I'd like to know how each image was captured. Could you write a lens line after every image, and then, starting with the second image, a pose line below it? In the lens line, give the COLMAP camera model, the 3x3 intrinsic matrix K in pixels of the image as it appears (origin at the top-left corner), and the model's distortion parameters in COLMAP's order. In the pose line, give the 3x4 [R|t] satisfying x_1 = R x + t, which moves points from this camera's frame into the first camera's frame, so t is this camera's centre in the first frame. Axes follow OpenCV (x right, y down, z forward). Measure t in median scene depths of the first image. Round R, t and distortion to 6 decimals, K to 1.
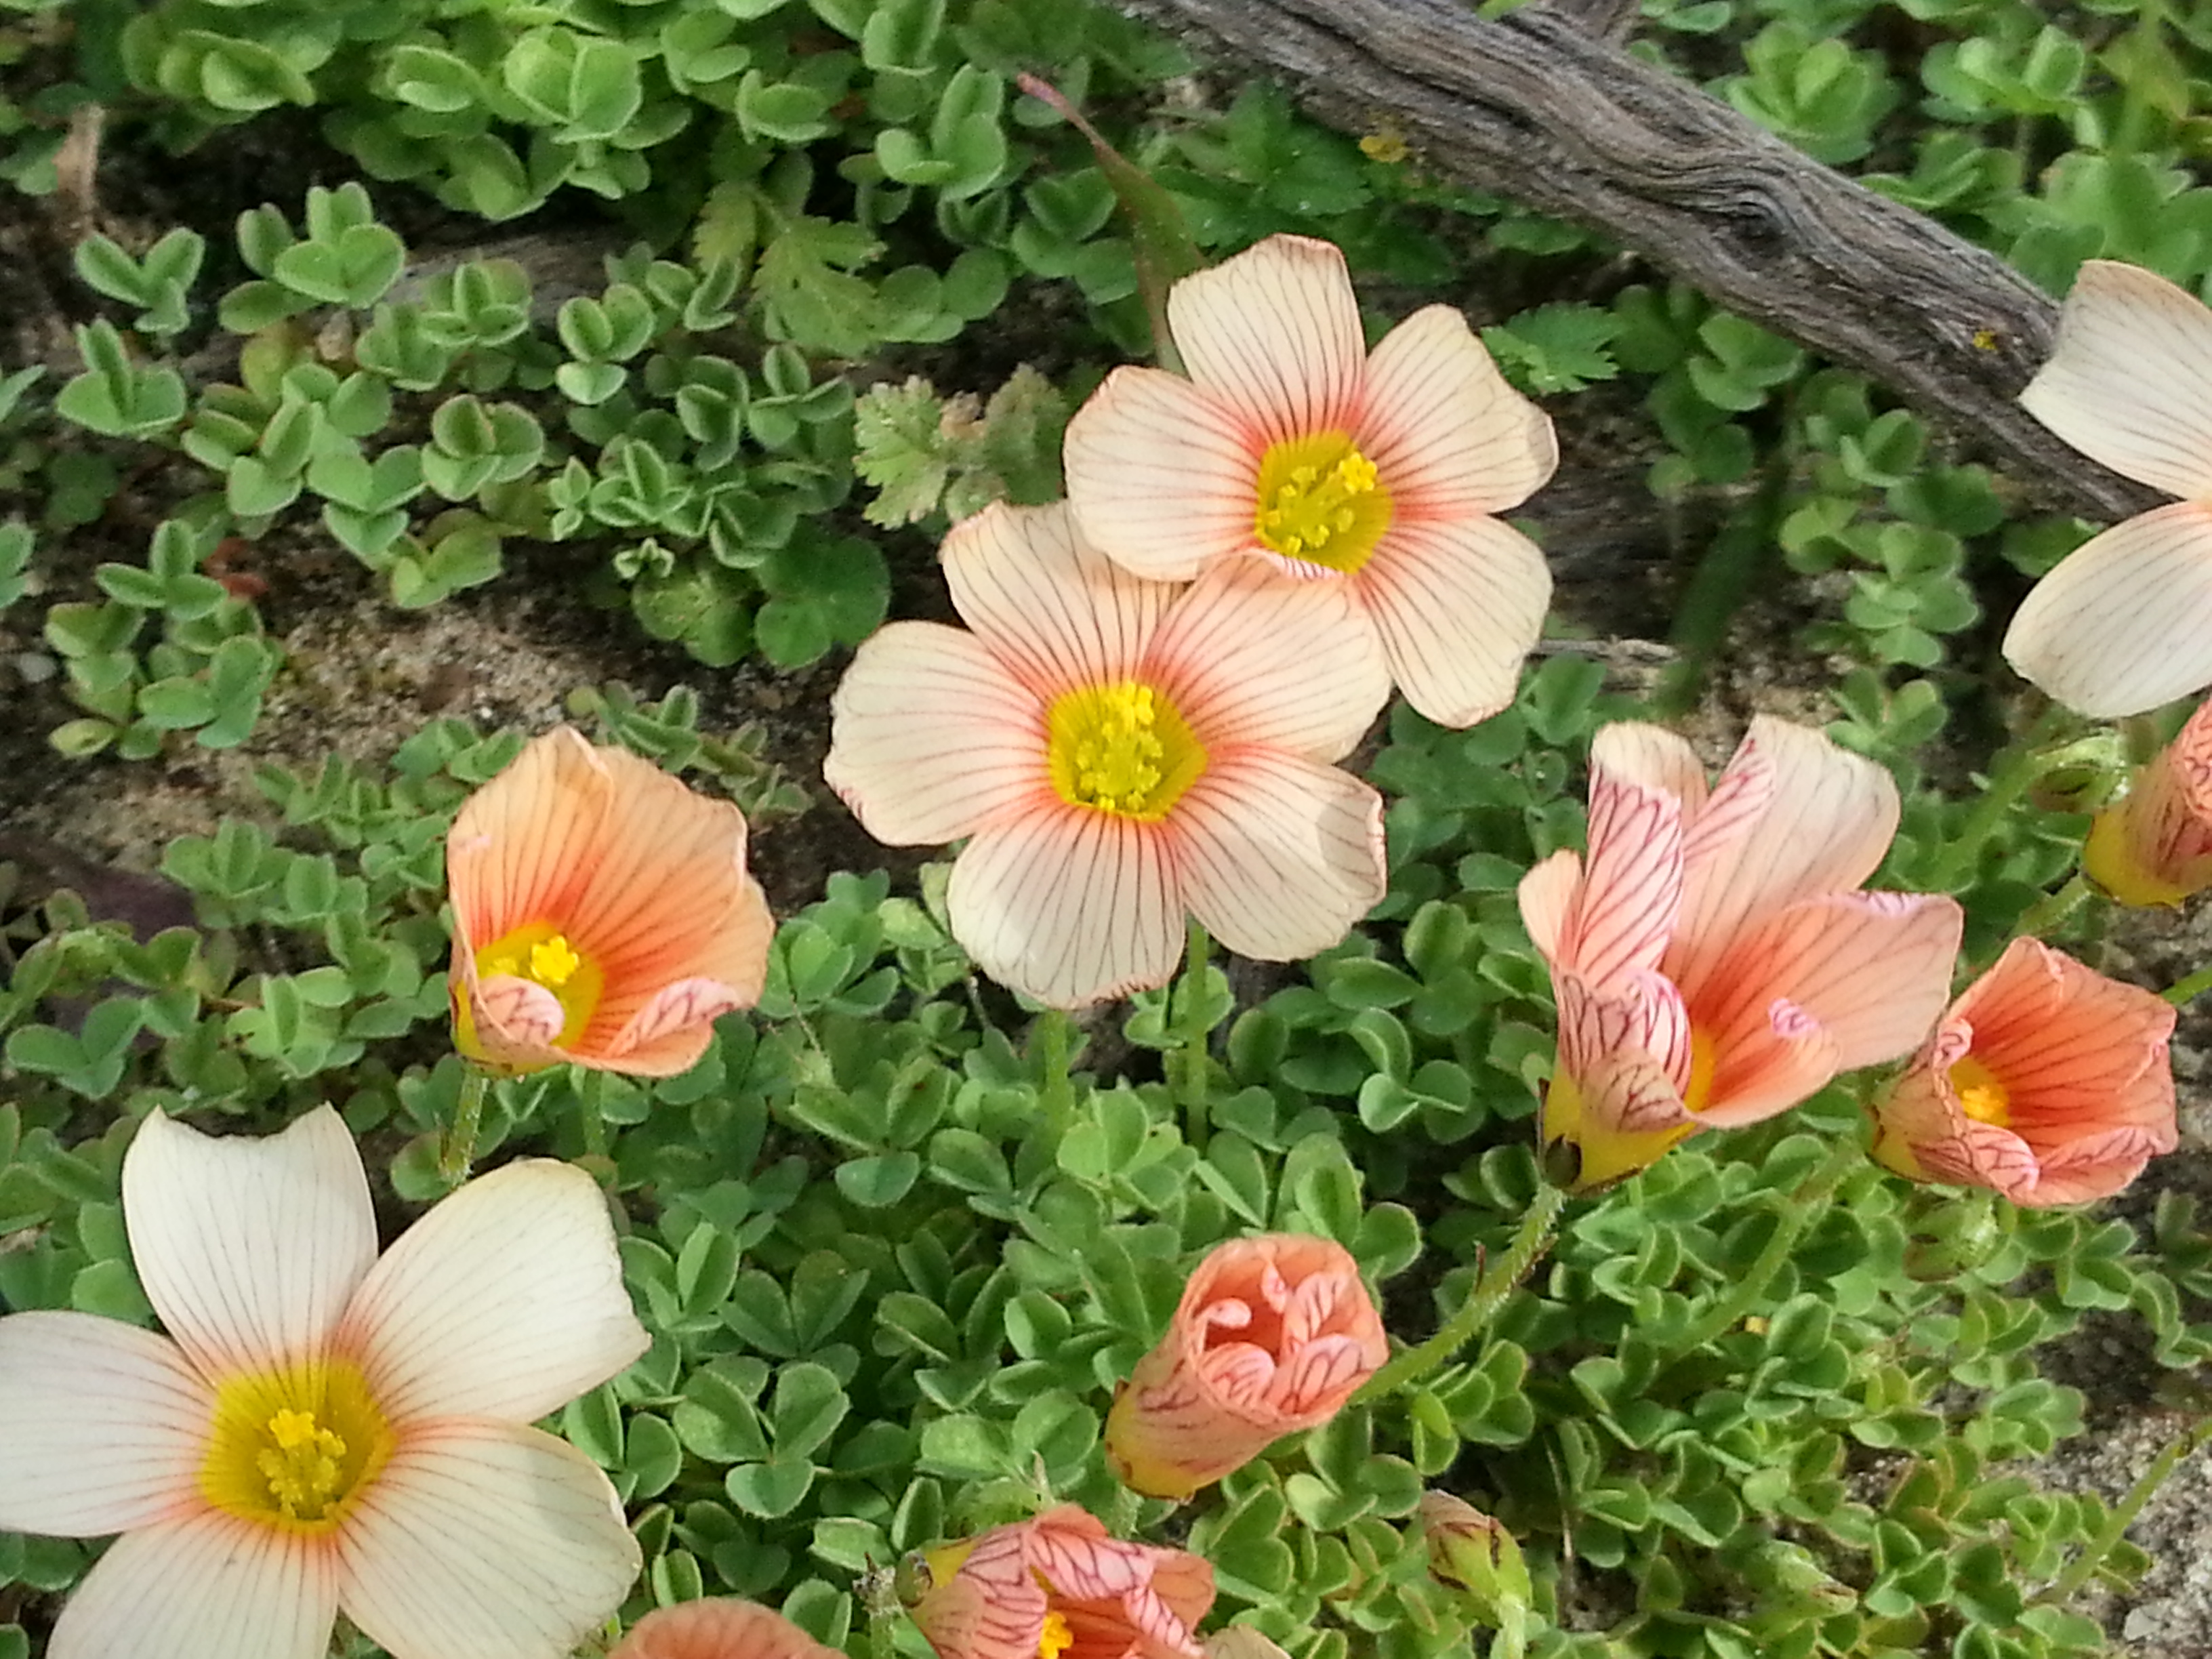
lens RADIAL K [[1821.5, 0, 1252.1], [0, 1821.5, 889.2], [0, 0, 1]] dist [0.047619, -0.009091]
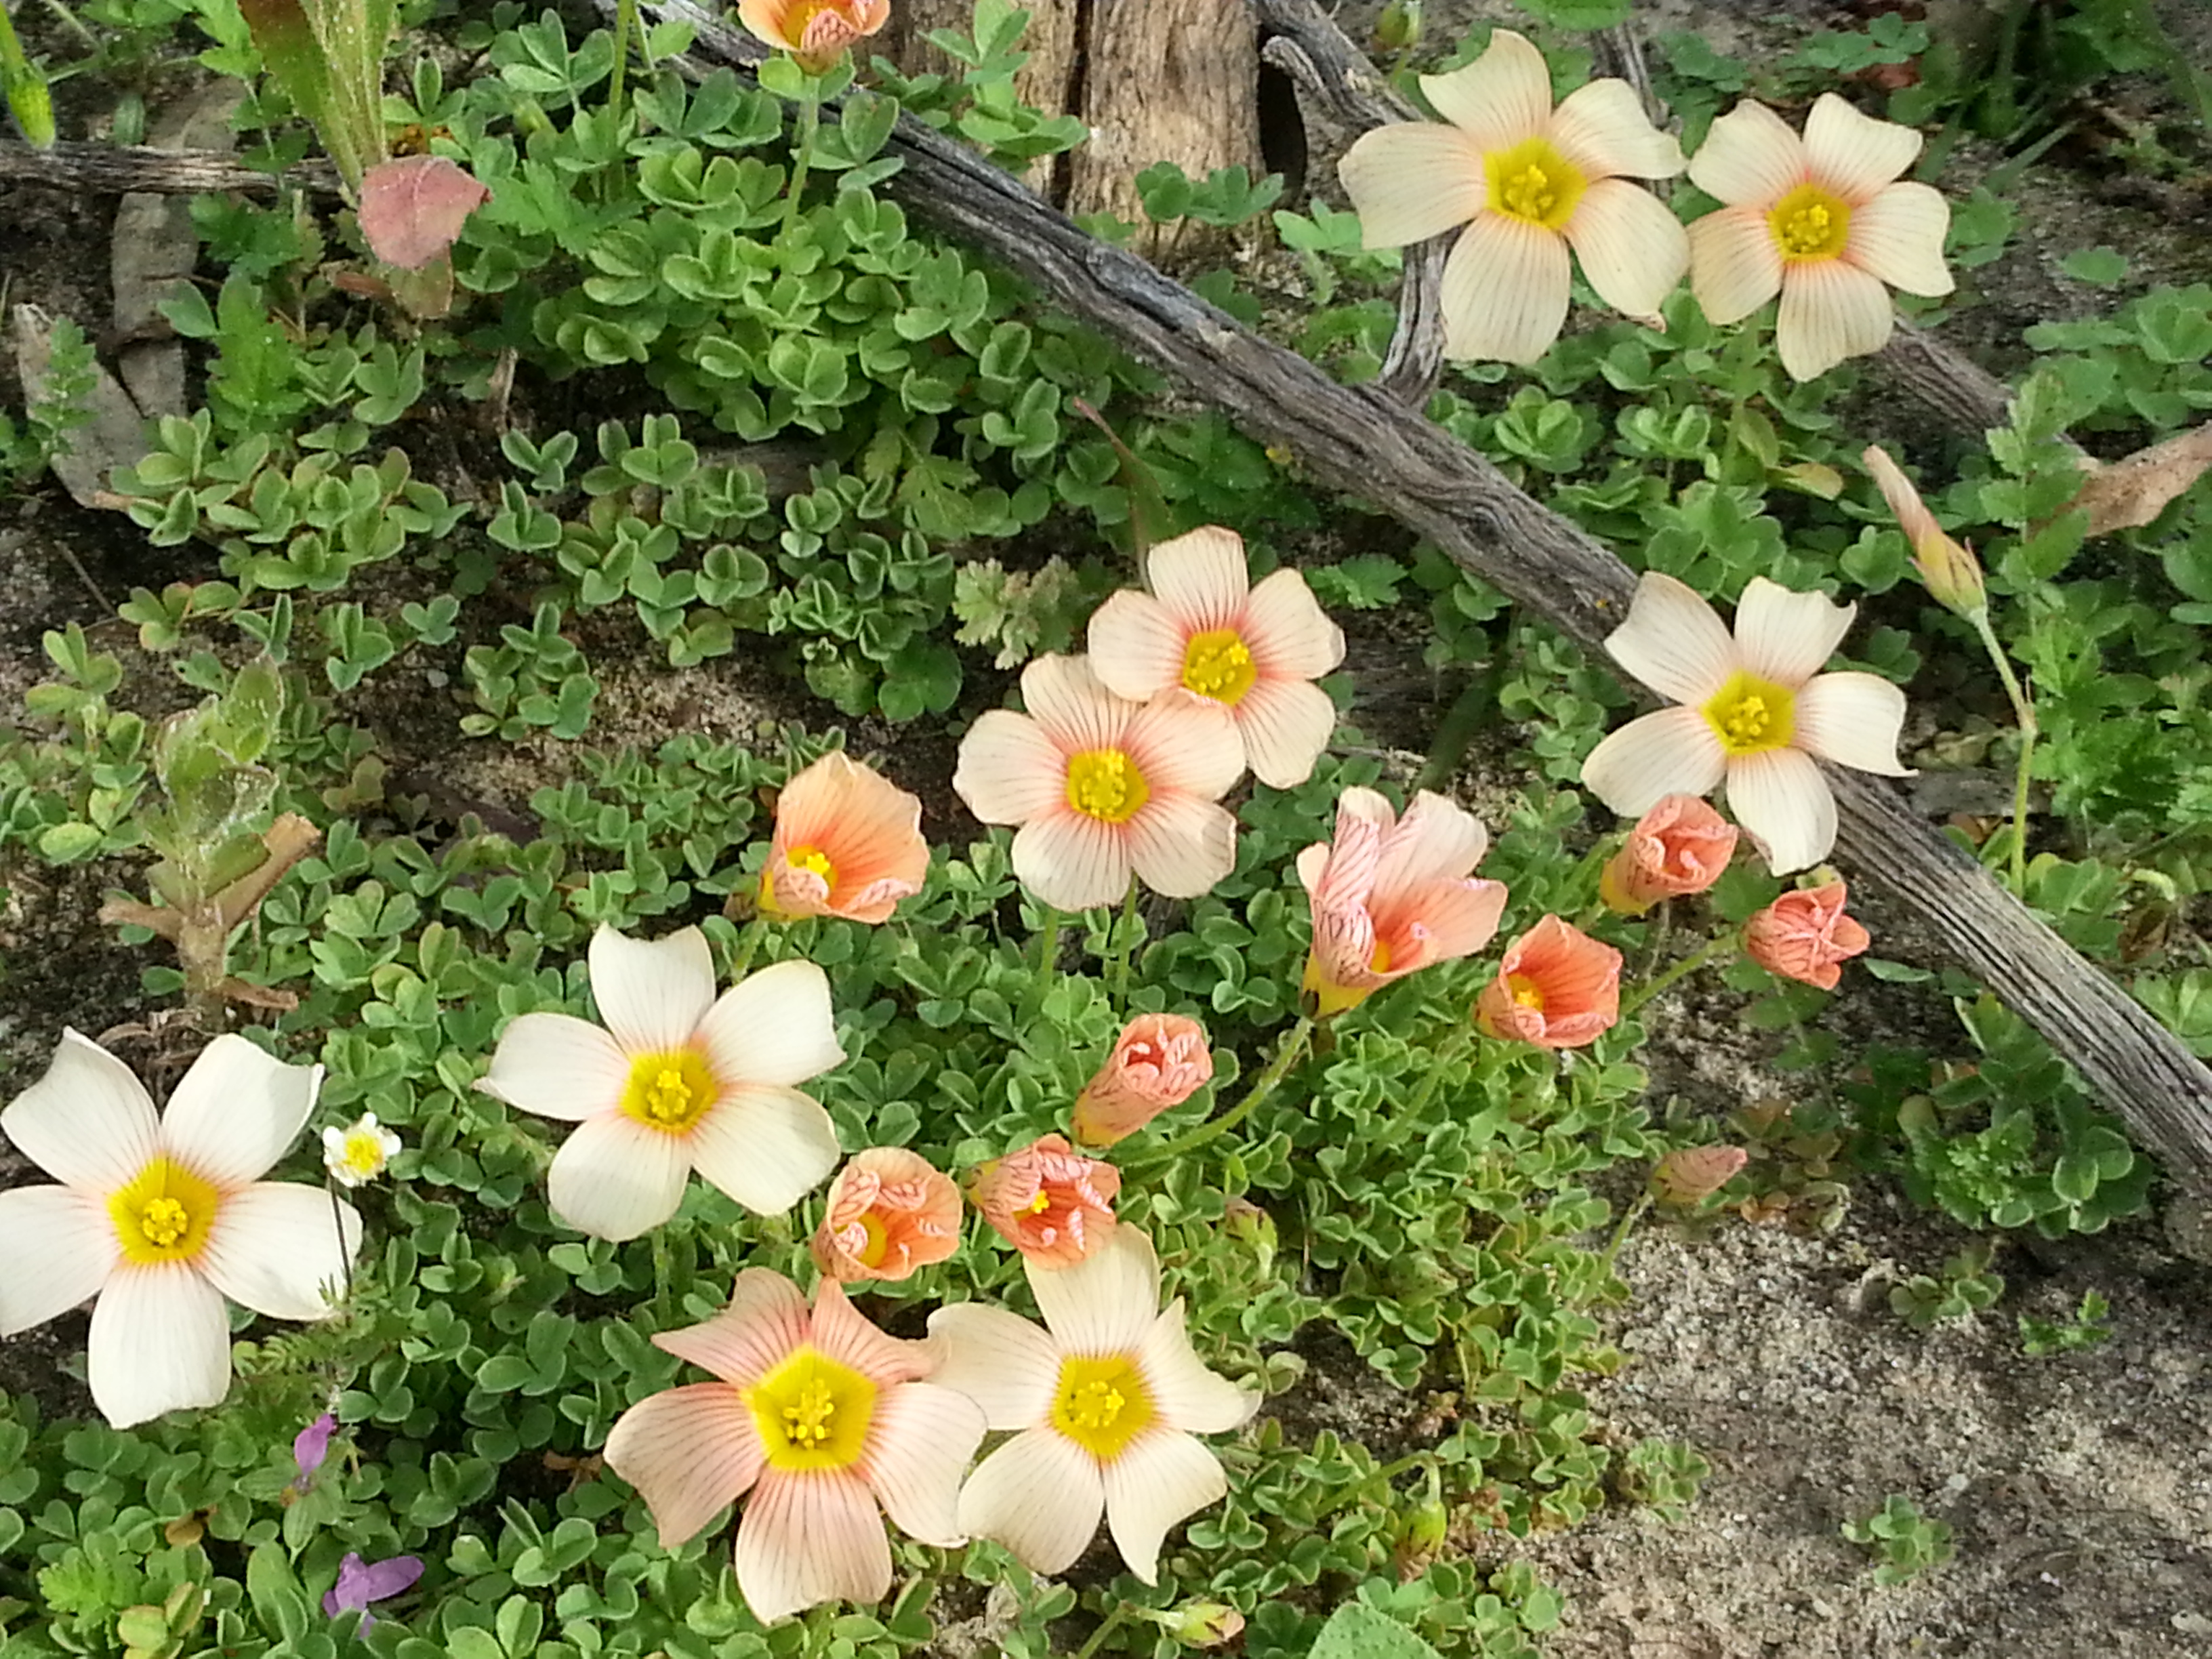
lens RADIAL K [[1821.5, 0, 1106.2], [0, 1821.5, 834.7], [0, 0, 1]] dist [0.047619, -0.009091]
pose [[0.995242, 0.092821, -0.029609, -0.005742], [-0.094464, 0.993718, -0.060005, 0.074394], [0.023853, 0.062516, 0.997759, -0.752372]]
